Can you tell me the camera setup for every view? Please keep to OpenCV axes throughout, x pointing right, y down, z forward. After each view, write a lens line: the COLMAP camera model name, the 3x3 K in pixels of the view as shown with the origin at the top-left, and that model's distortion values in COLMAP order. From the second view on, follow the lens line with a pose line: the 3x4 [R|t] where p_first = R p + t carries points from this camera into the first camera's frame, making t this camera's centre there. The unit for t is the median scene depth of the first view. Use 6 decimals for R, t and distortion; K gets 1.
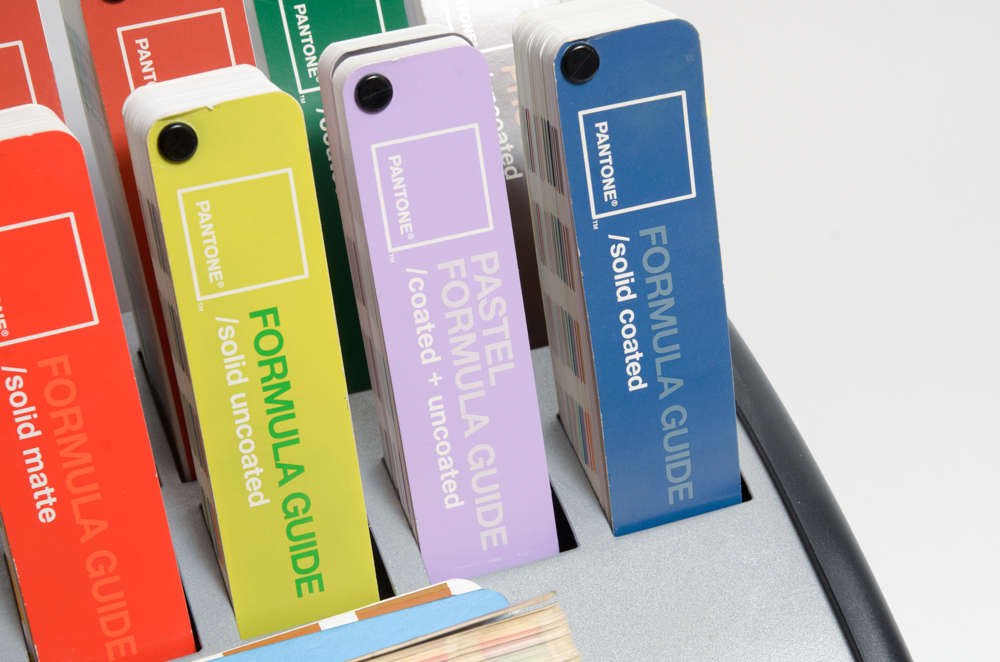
lens RADIAL K [[1992.4, 0, 507.0], [0, 1992.4, 350.3], [0, 0, 1]] dist [0.096240, 0.000000]
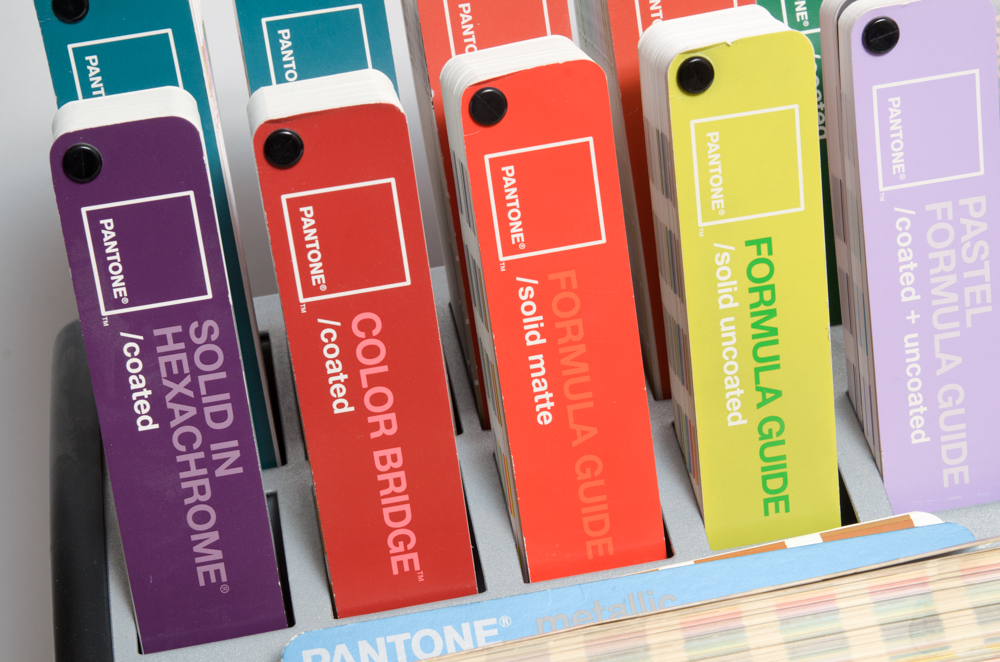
lens RADIAL K [[1992.4, 0, 490.2], [0, 1992.4, 353.2], [0, 0, 1]] dist [0.096240, 0.000000]
pose [[0.983487, 0.067325, -0.167992, -0.077862], [-0.064084, 0.997640, 0.024647, 0.022255], [0.169255, -0.013475, 0.985480, -0.059990]]
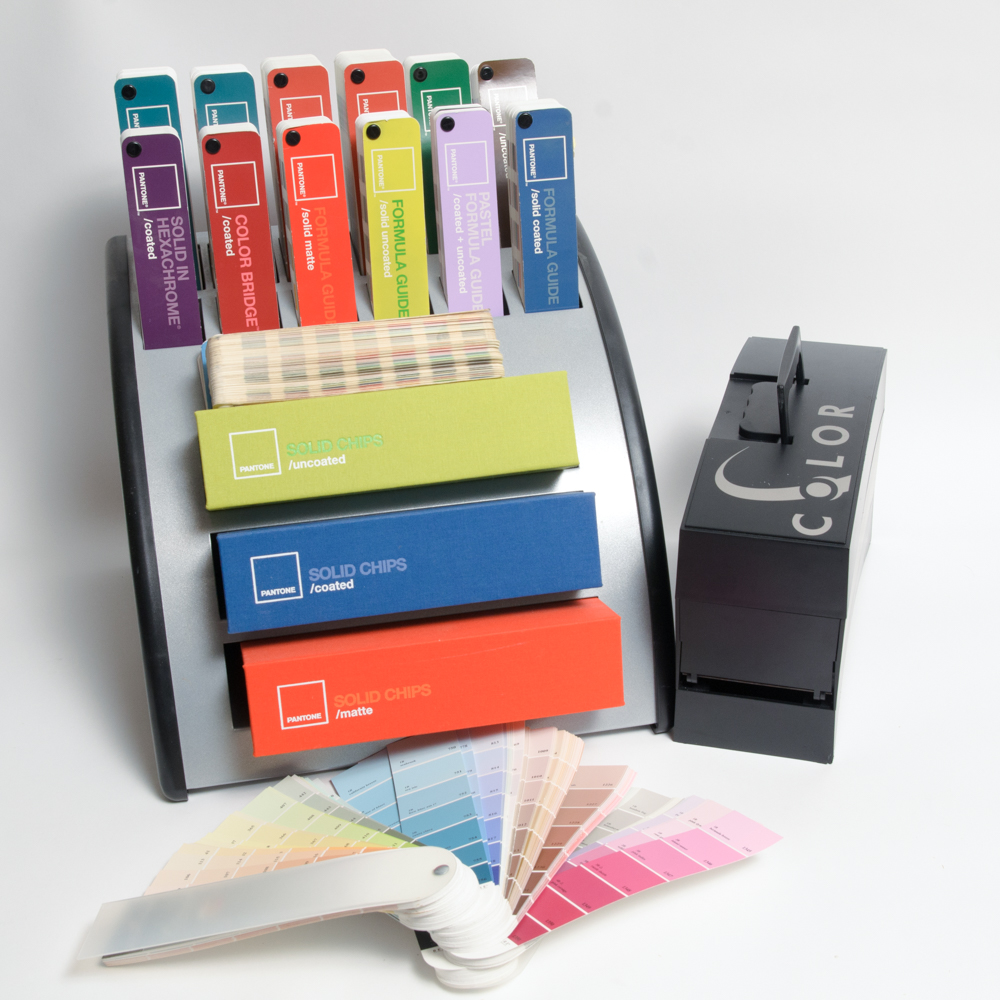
lens RADIAL K [[1666.3, 0, 484.8], [0, 1666.3, 505.7], [0, 0, 1]] dist [-0.005014, 0.000000]
pose [[0.988956, 0.117518, -0.090311, 0.237907], [-0.117183, 0.993069, 0.009019, 0.343932], [0.090745, 0.001663, 0.995873, -1.187159]]
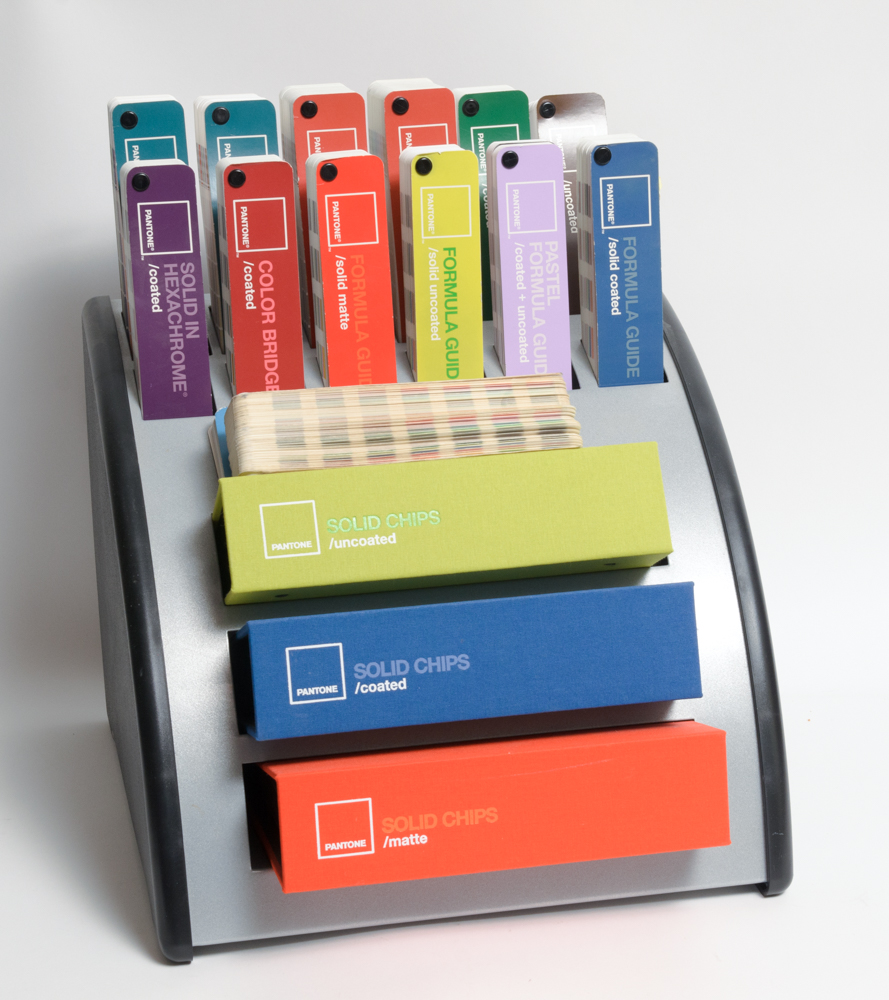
lens RADIAL K [[2539.4, 0, 441.8], [0, 2539.4, 502.2], [0, 0, 1]] dist [0.083088, 0.000000]
pose [[0.988682, 0.111961, -0.099859, 0.181887], [-0.124699, 0.983365, -0.132076, 0.621965], [0.083410, 0.143034, 0.986197, -1.731764]]
